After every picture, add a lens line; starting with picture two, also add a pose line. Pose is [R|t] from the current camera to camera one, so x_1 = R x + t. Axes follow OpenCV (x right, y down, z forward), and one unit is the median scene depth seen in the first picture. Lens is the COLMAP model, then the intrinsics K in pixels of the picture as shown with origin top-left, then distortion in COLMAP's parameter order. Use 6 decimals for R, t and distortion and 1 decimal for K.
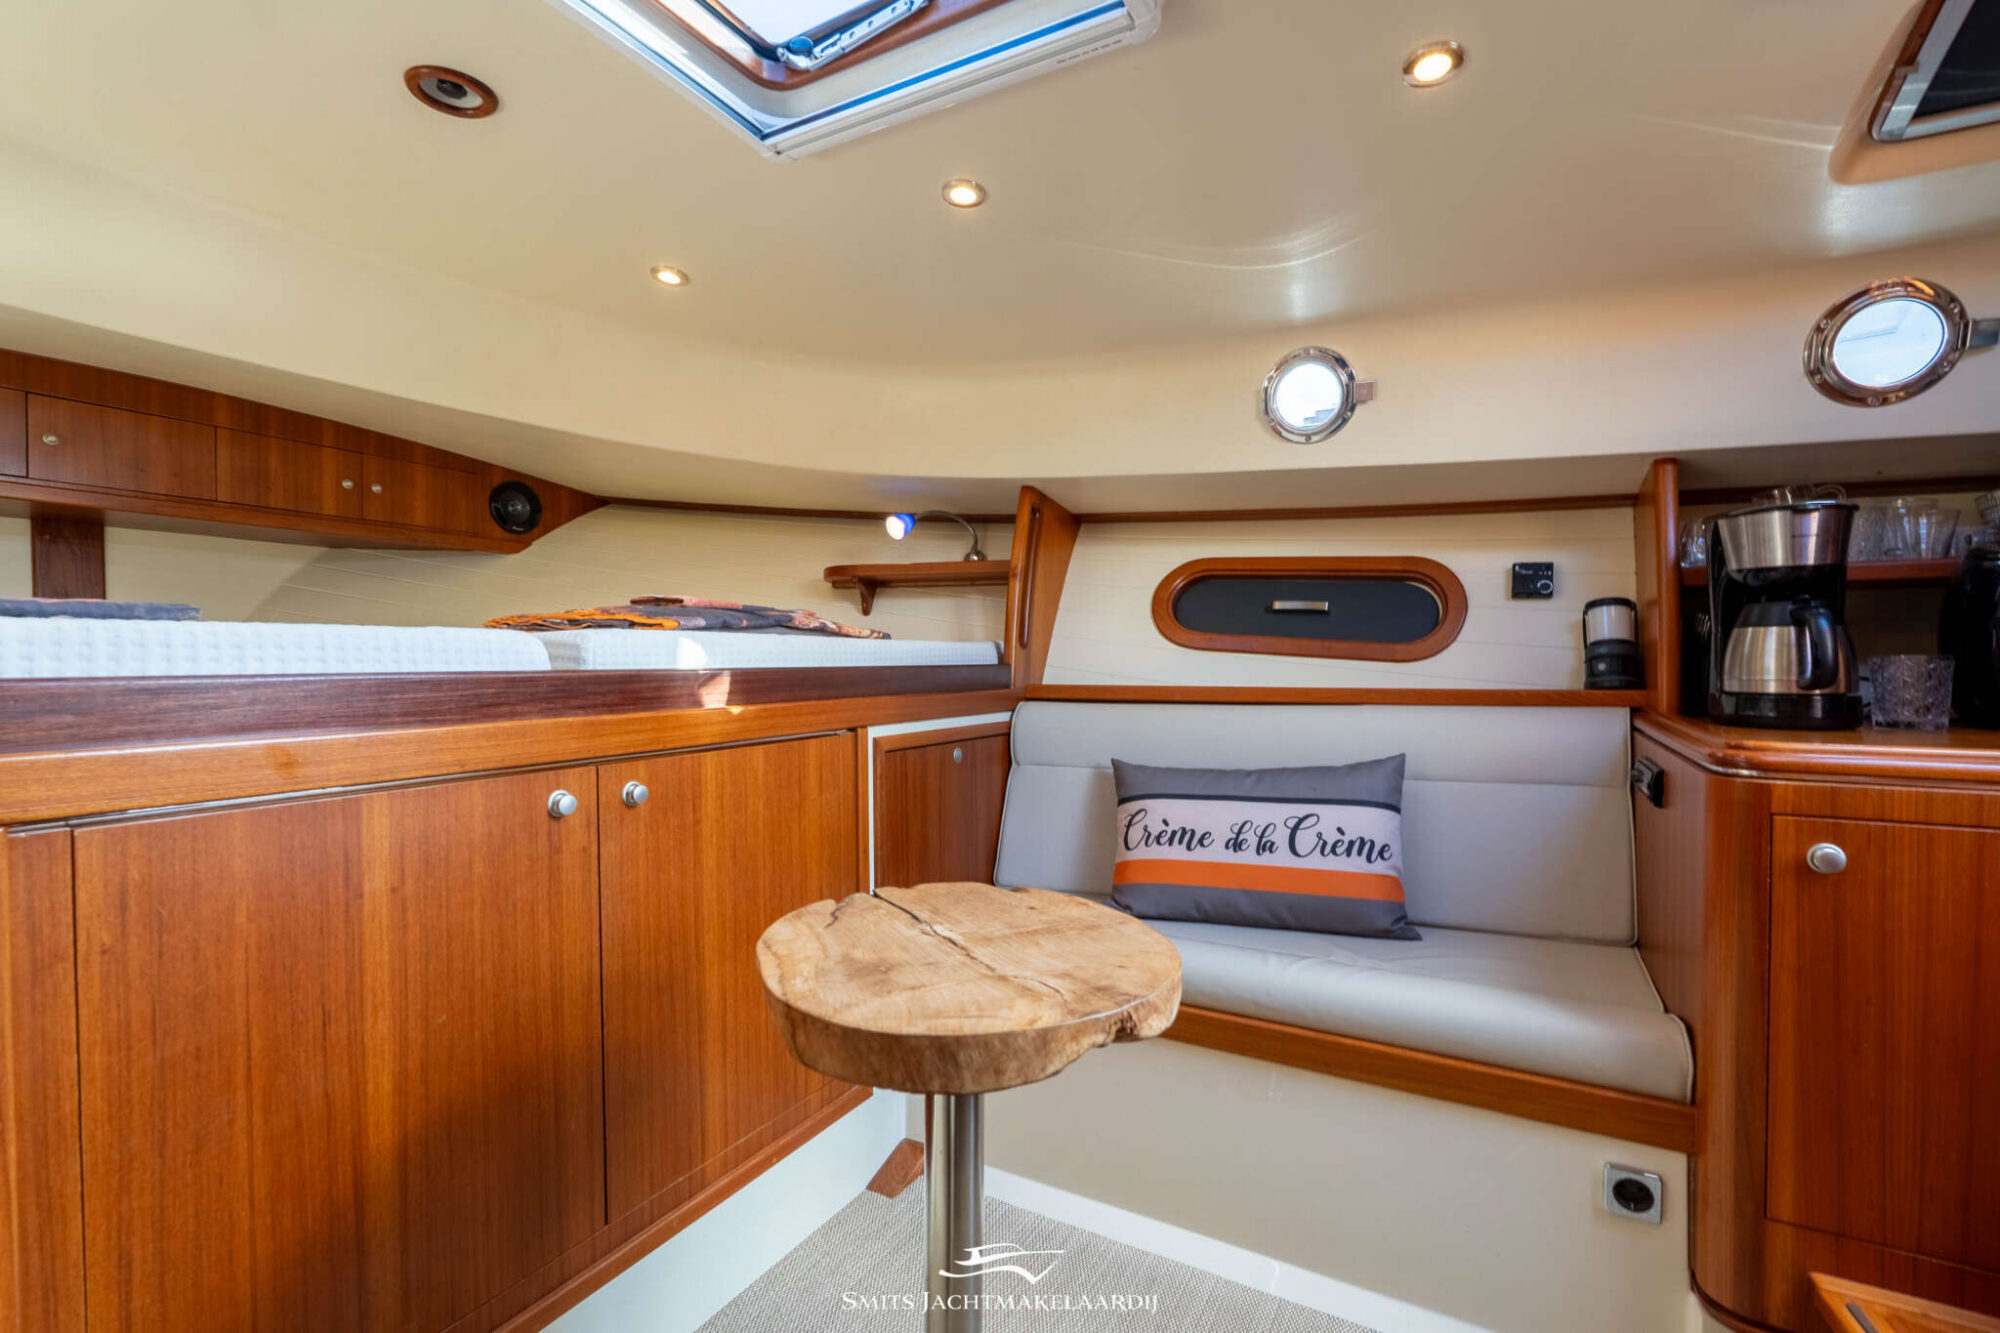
lens RADIAL K [[881.5, 0, 1000.0], [0, 881.5, 666.5], [0, 0, 1]] dist [-0.001877, 0.000020]
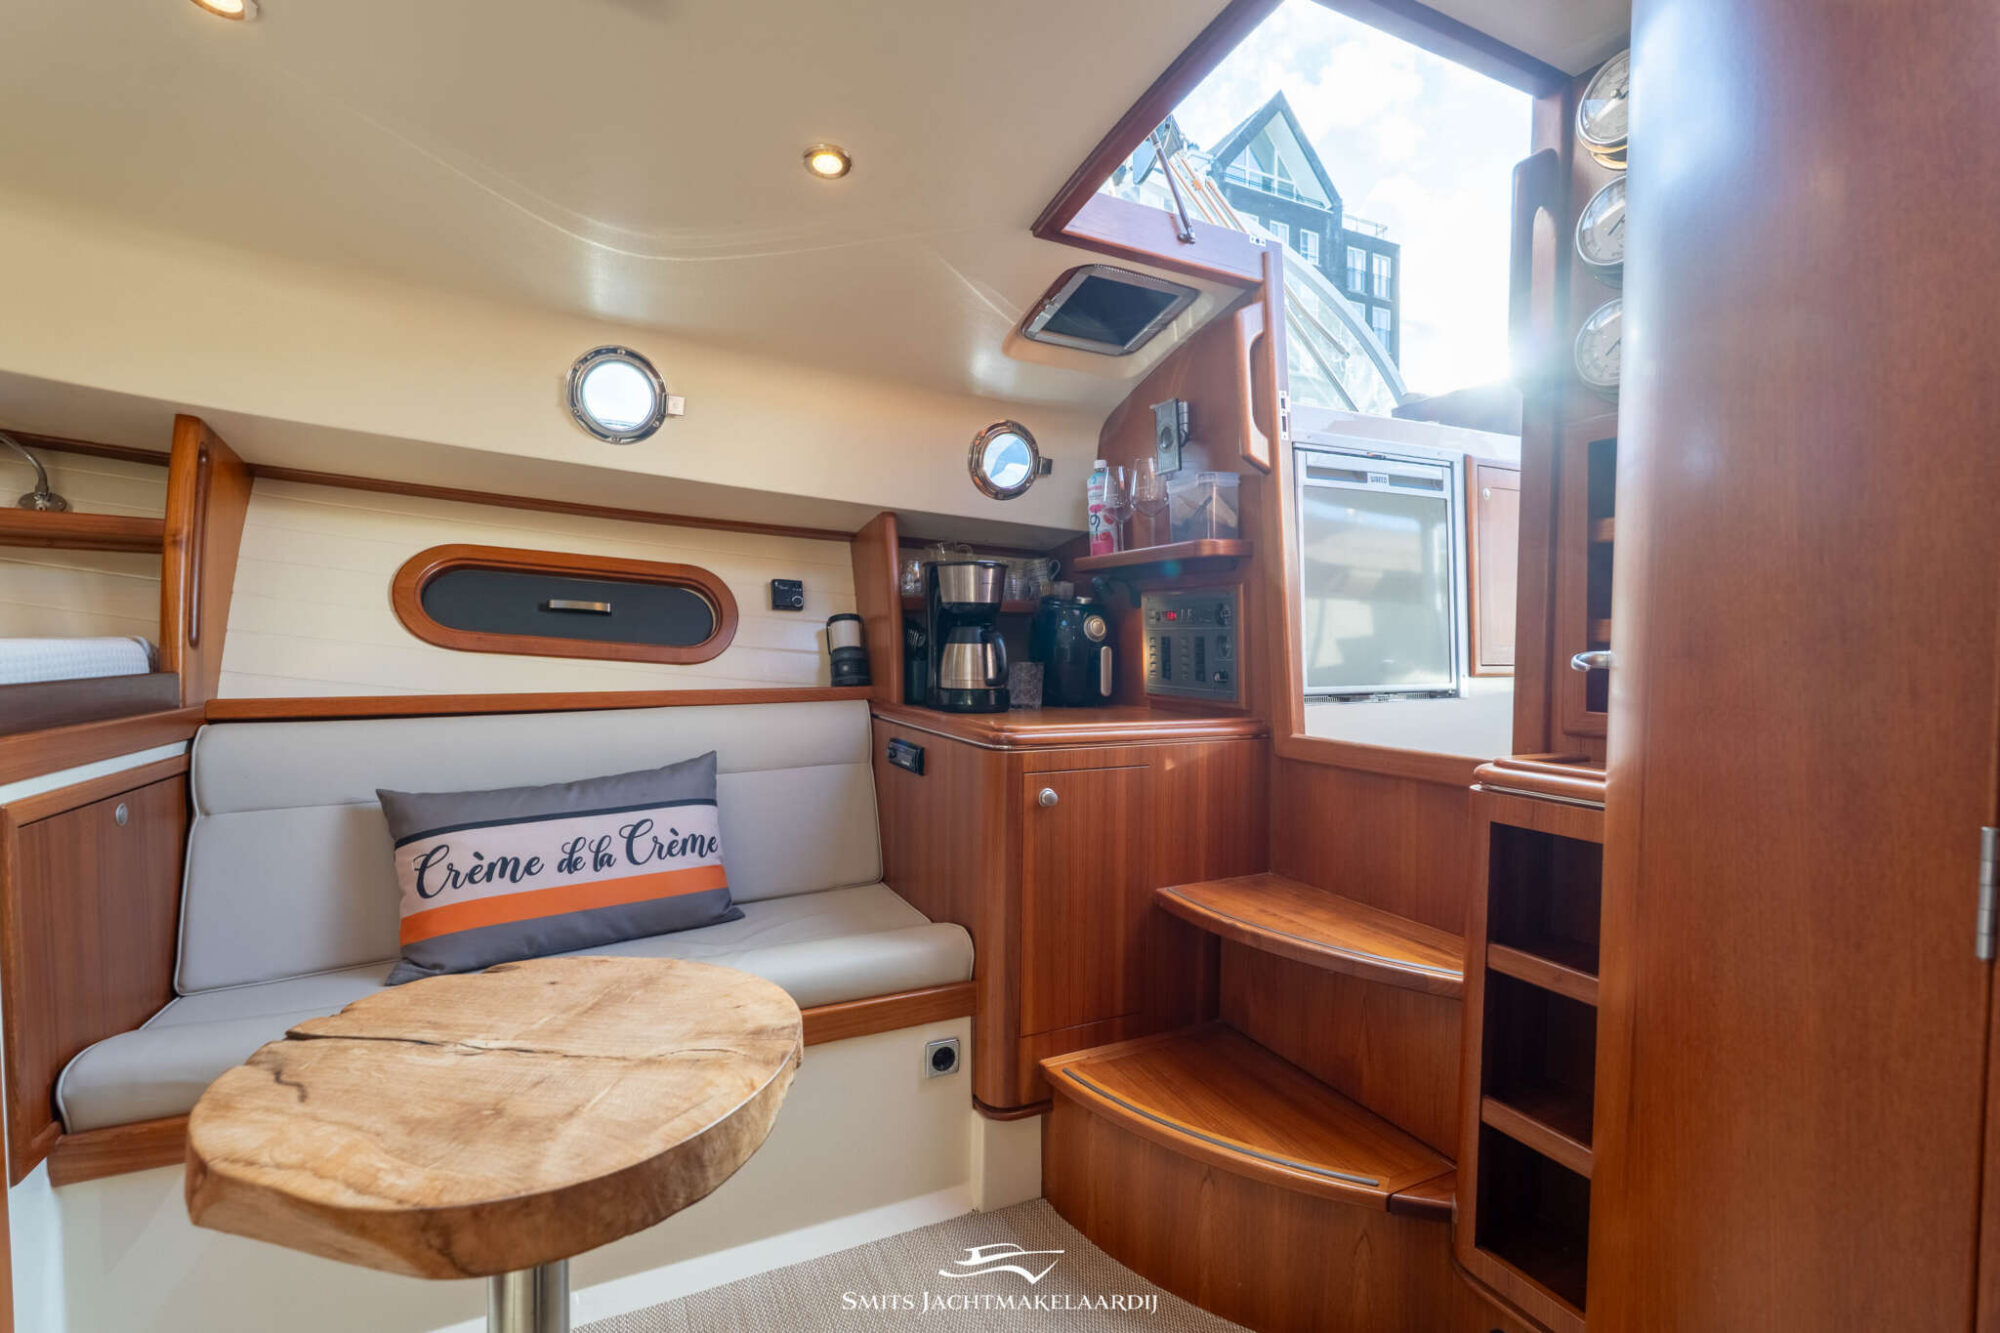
lens RADIAL K [[874.6, 0, 1000.0], [0, 874.6, 666.5], [0, 0, 1]] dist [-0.004674, -0.000264]
pose [[0.571493, -0.012709, 0.820508, -0.234462], [-0.002245, 0.999852, 0.017051, -0.025673], [-0.820604, -0.011587, 0.571380, 0.102956]]
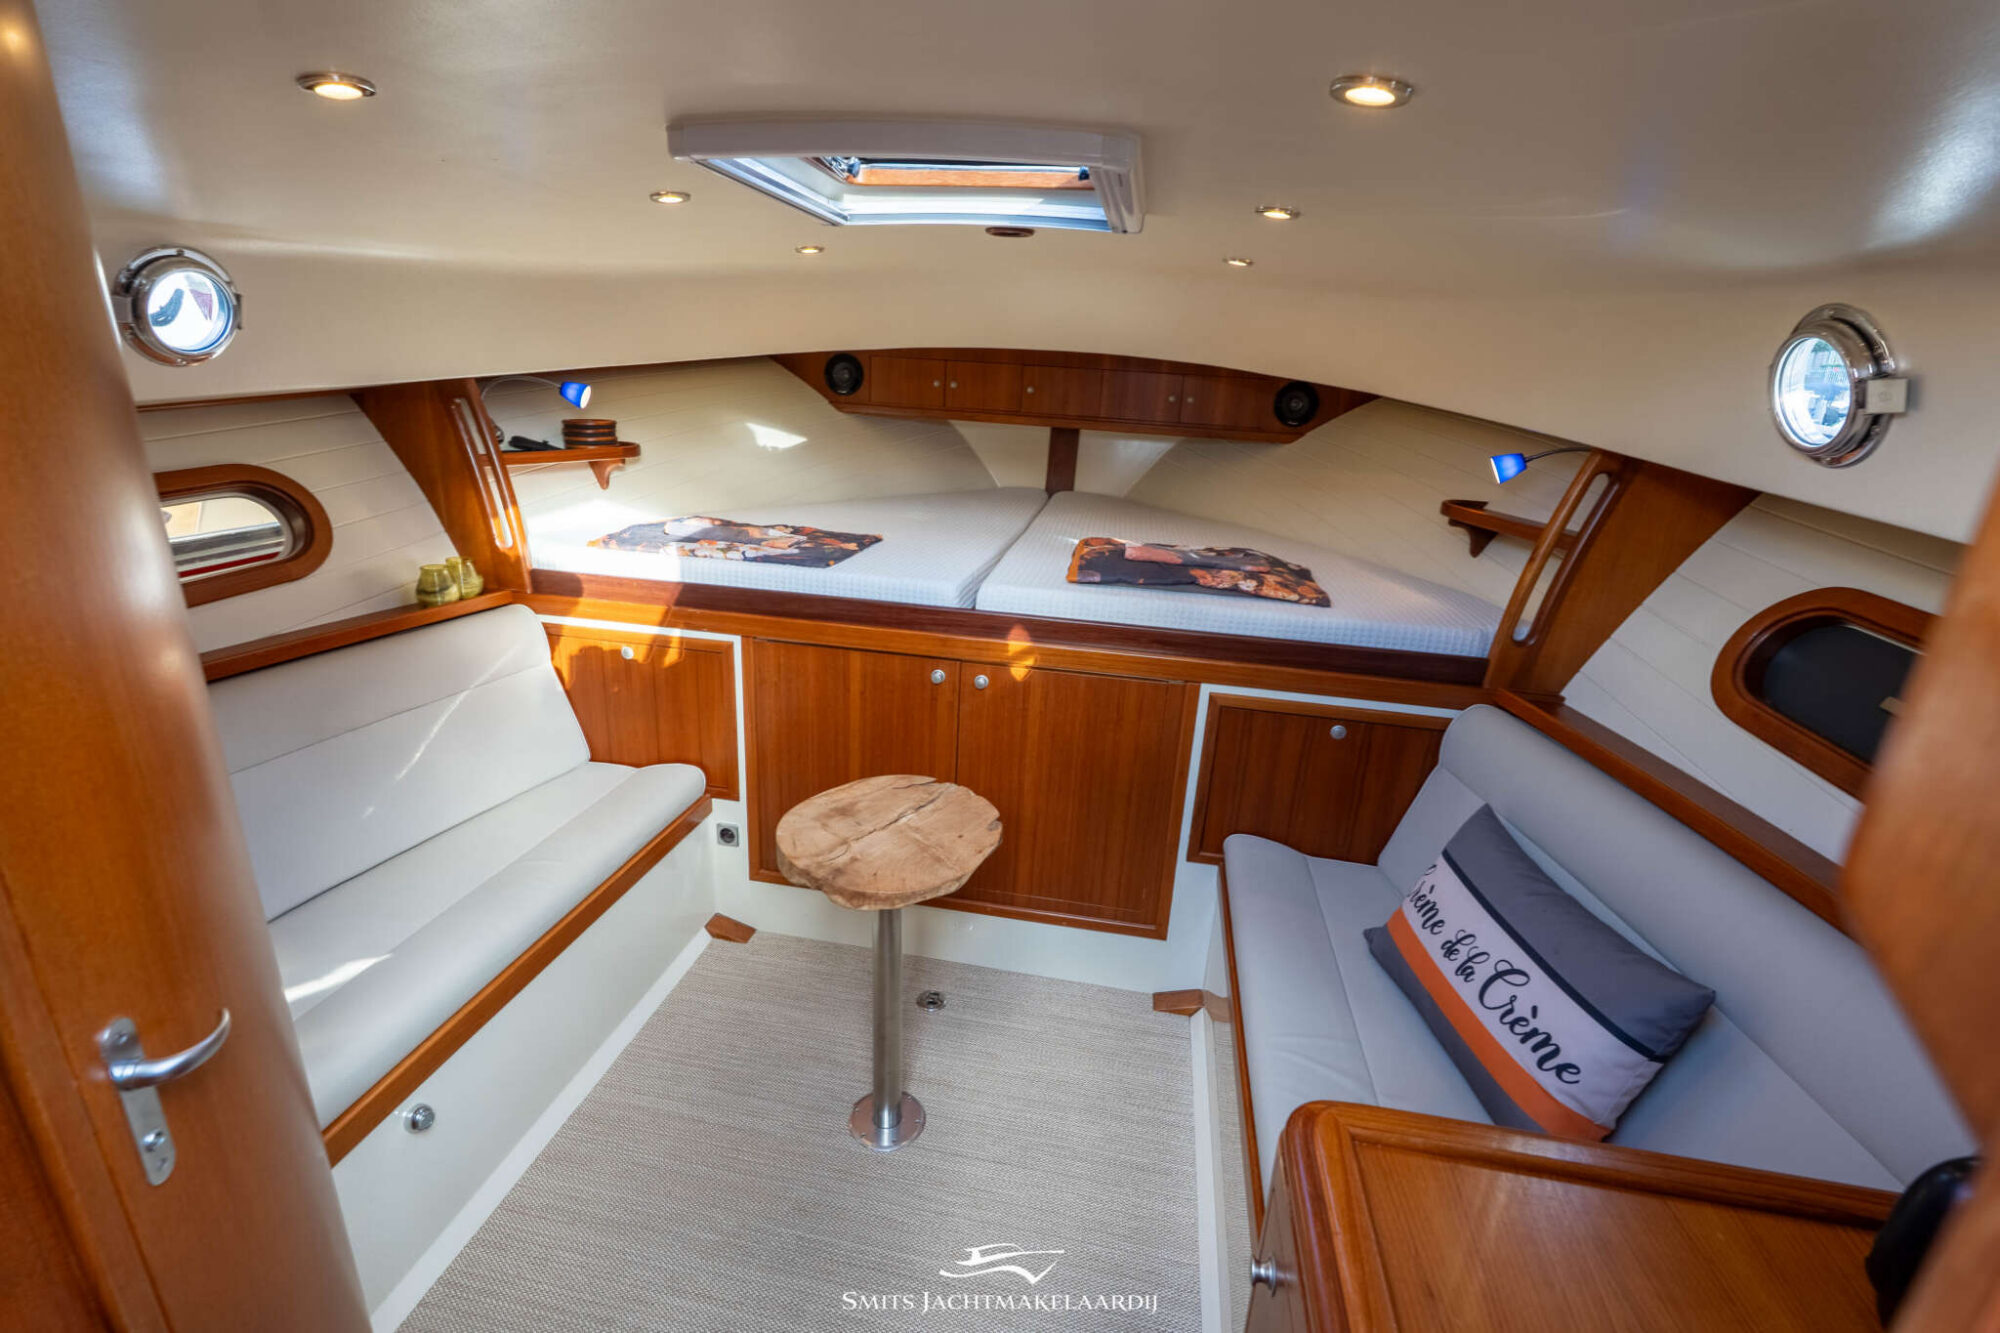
lens RADIAL K [[881.5, 0, 1000.0], [0, 881.5, 666.5], [0, 0, 1]] dist [-0.001877, 0.000020]
pose [[0.332920, 0.313329, -0.889376, 0.823620], [-0.061681, 0.948395, 0.311033, -0.310965], [0.940936, -0.048692, 0.335066, 0.317619]]
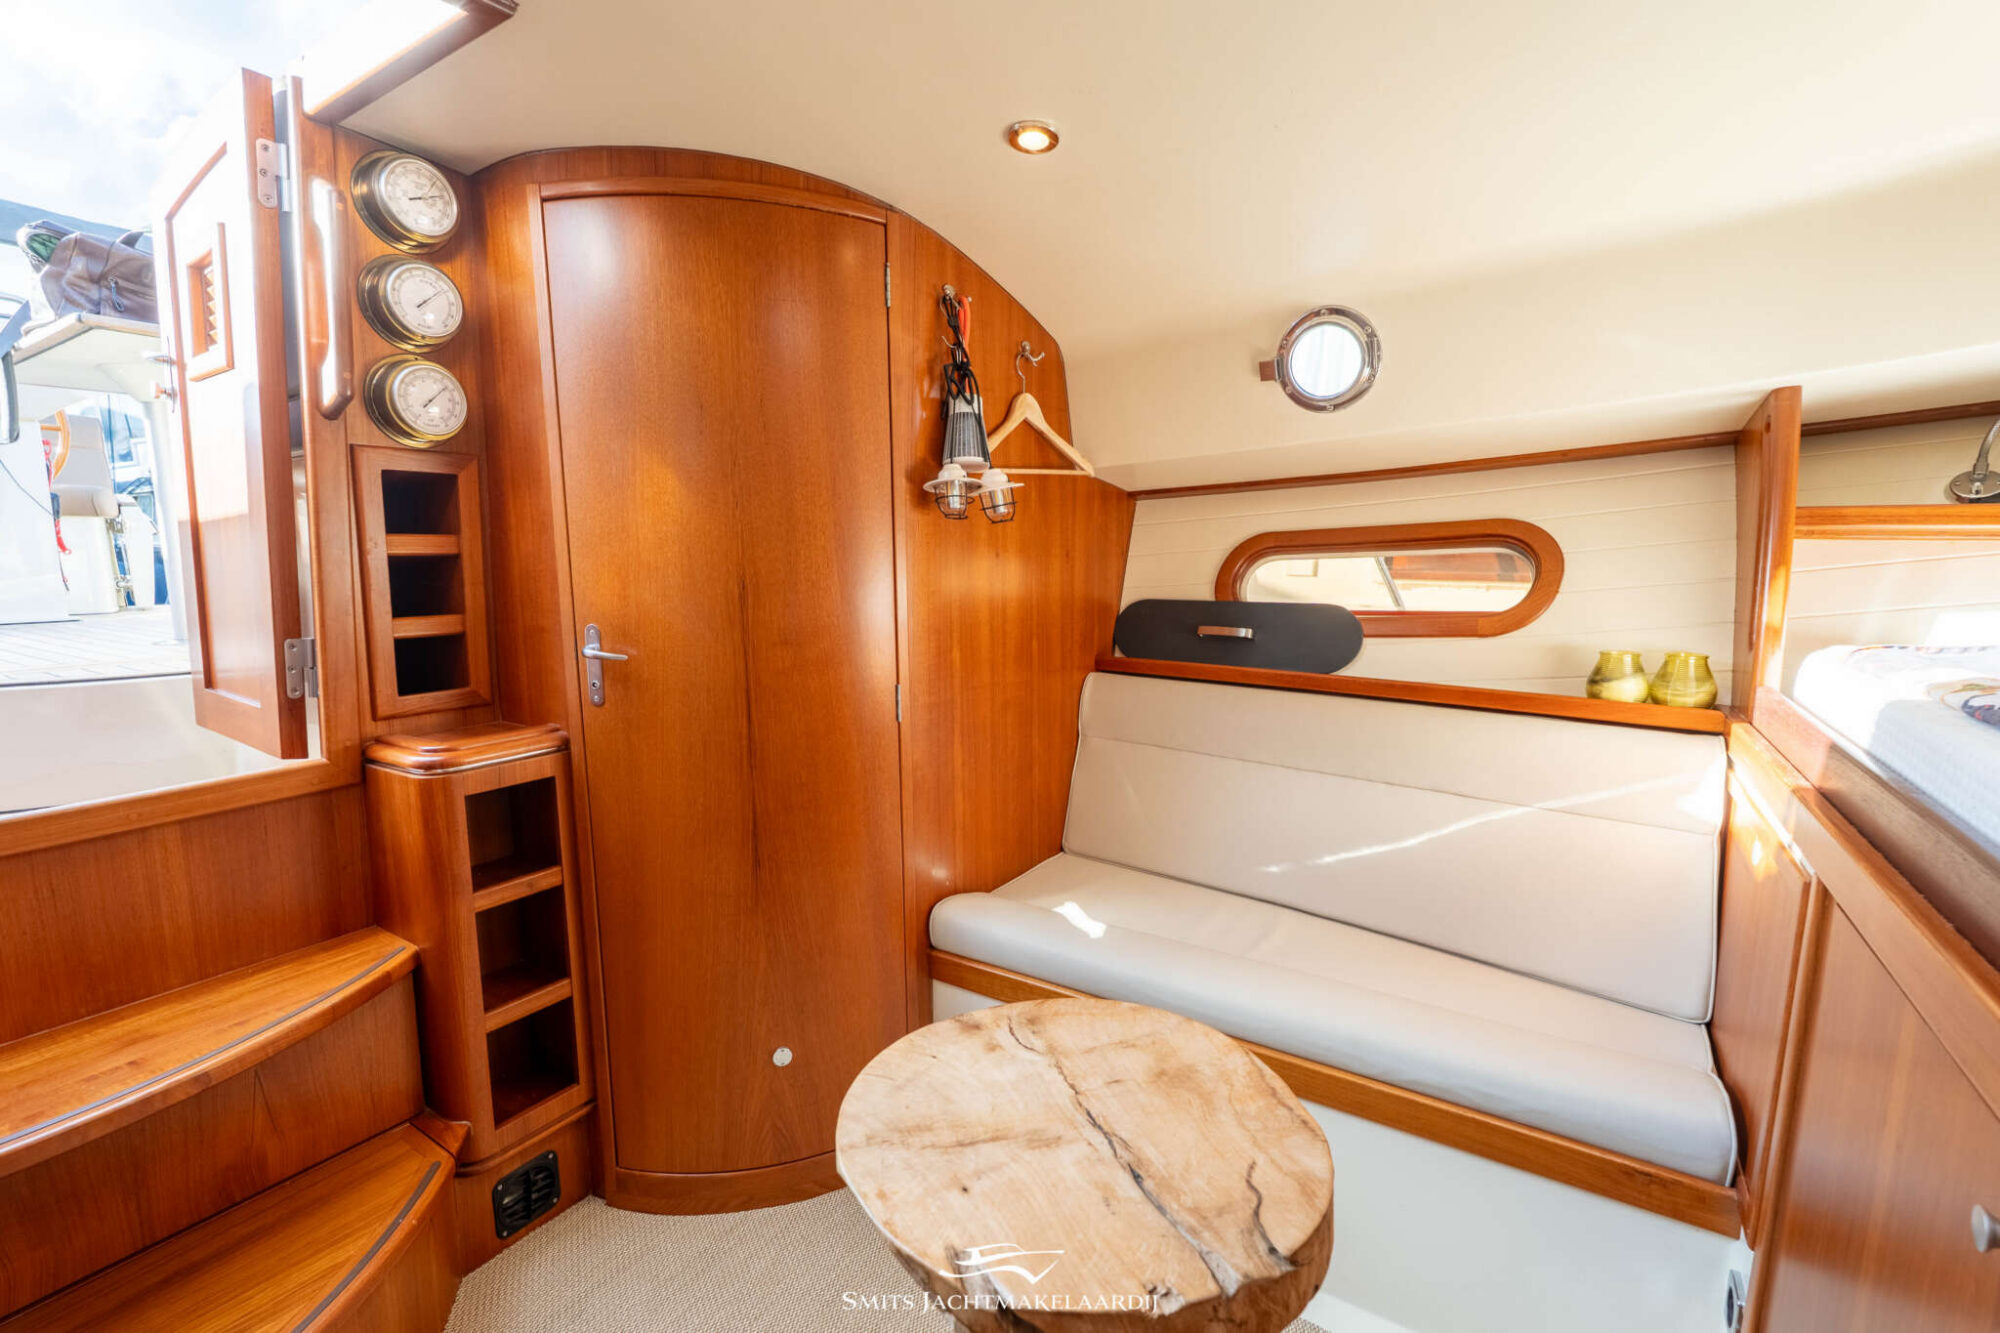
lens RADIAL K [[881.5, 0, 1000.0], [0, 881.5, 666.5], [0, 0, 1]] dist [-0.001877, 0.000020]
pose [[-0.998911, 0.001483, 0.046630, -0.002033], [0.008615, 0.988170, 0.153121, -0.134945], [-0.045852, 0.153356, -0.987107, 0.935108]]
